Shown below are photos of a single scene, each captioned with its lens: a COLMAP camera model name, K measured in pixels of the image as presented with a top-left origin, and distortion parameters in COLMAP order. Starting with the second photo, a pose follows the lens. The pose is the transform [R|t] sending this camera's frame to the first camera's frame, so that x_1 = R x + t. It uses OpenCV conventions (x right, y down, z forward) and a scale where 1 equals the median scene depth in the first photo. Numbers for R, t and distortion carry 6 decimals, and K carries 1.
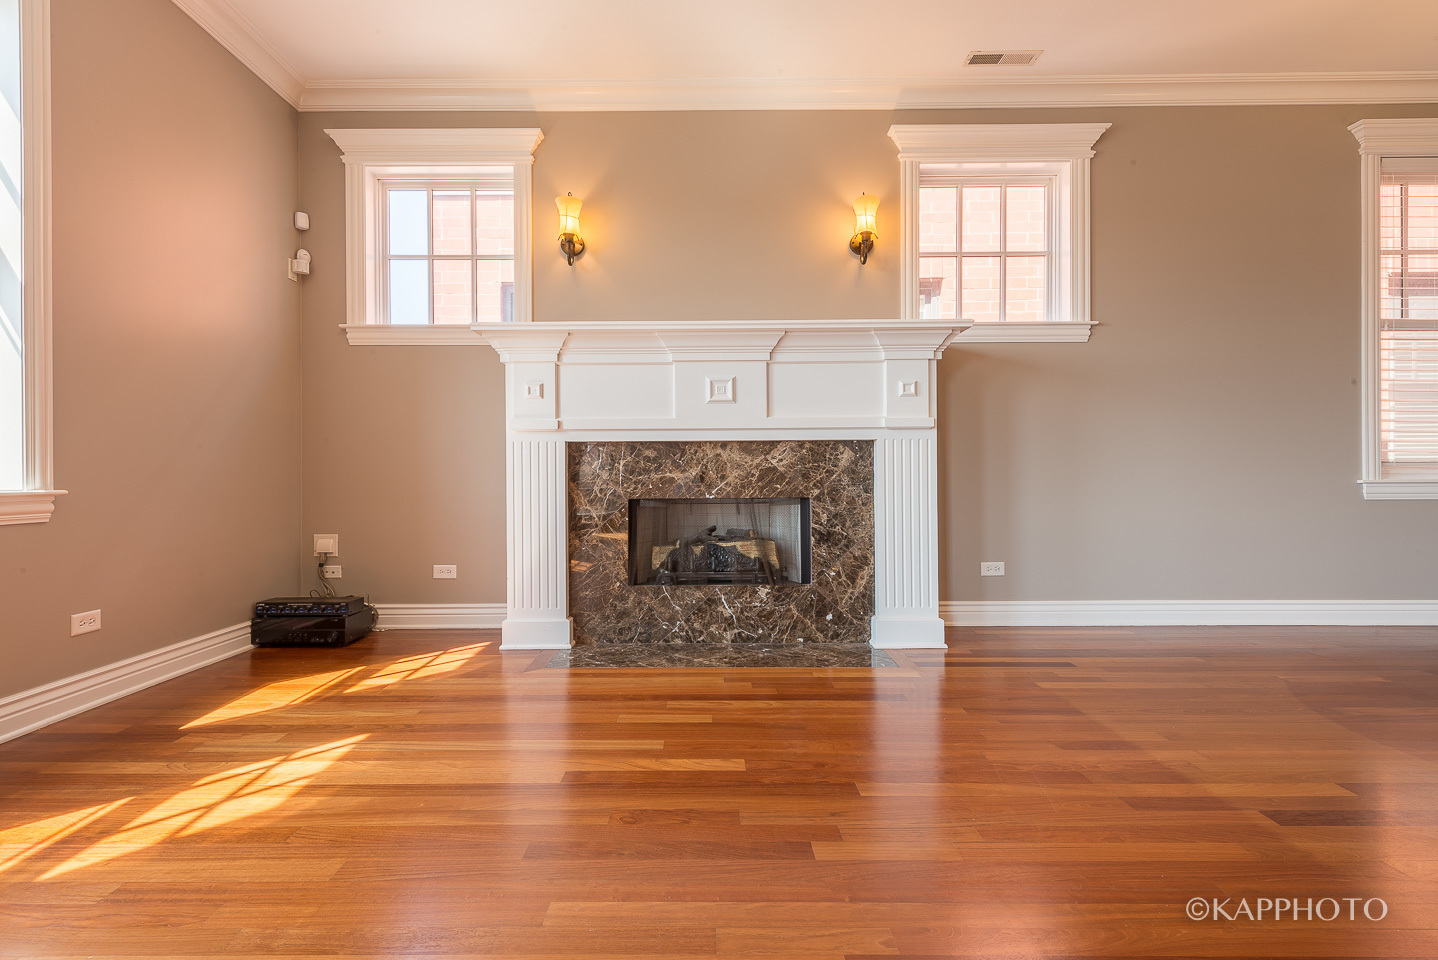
lens RADIAL K [[756.0, 0, 801.4], [0, 756.0, 473.1], [0, 0, 1]] dist [0.010134, -0.000284]
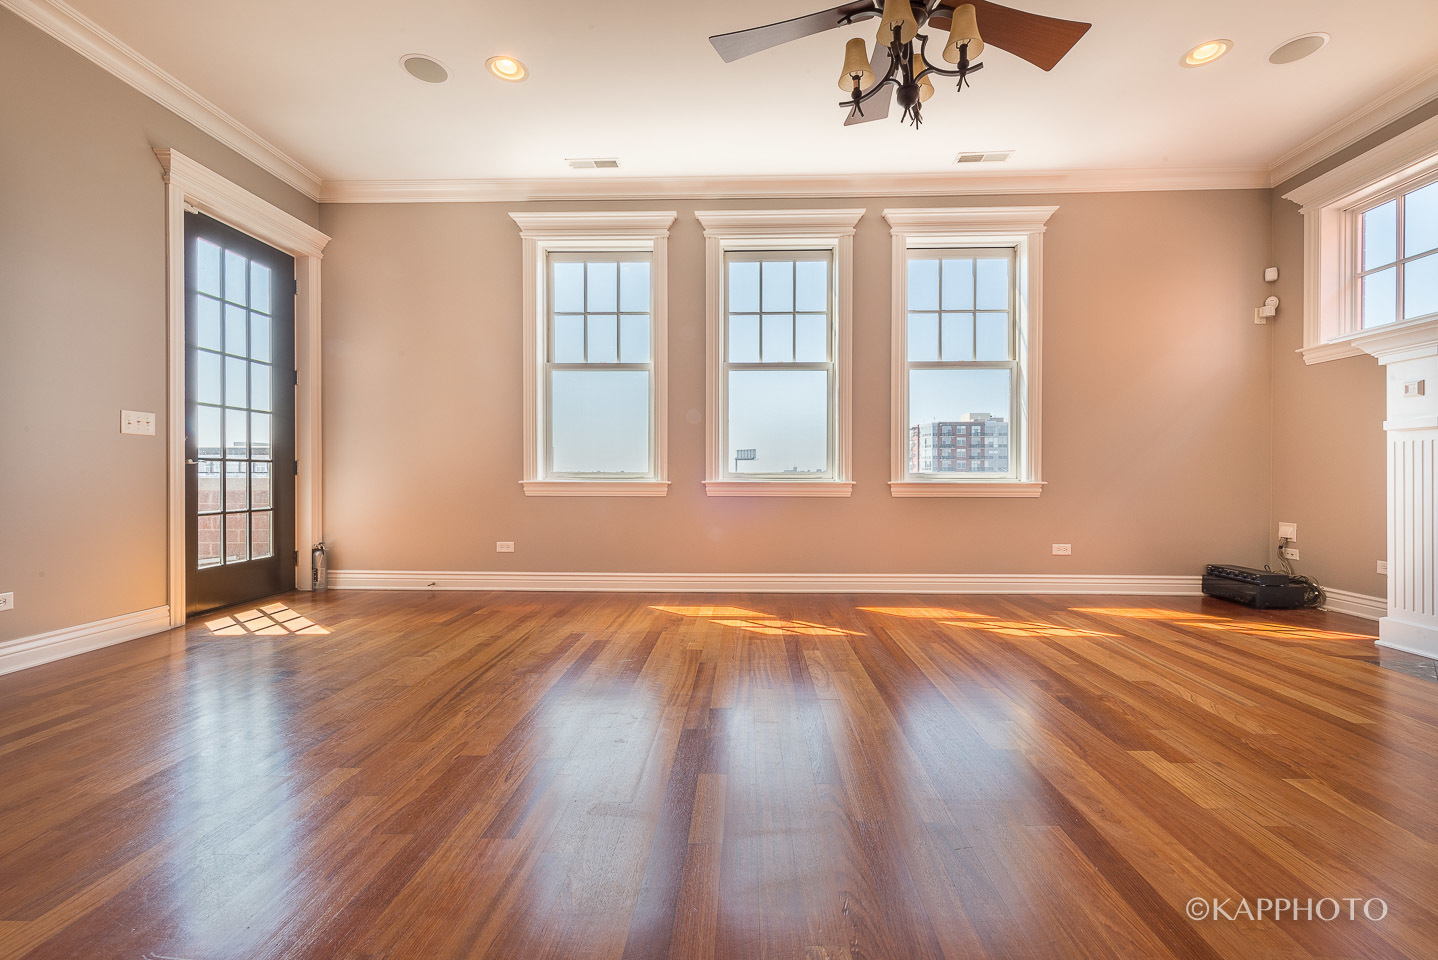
lens RADIAL K [[607.1, 0, 677.0], [0, 607.1, 477.5], [0, 0, 1]] dist [0.014540, 0.000092]
pose [[-0.099918, 0.005837, -0.994979, 0.500415], [-0.001218, 0.999981, 0.005989, 0.002478], [0.994995, 0.001810, -0.099909, 0.124471]]
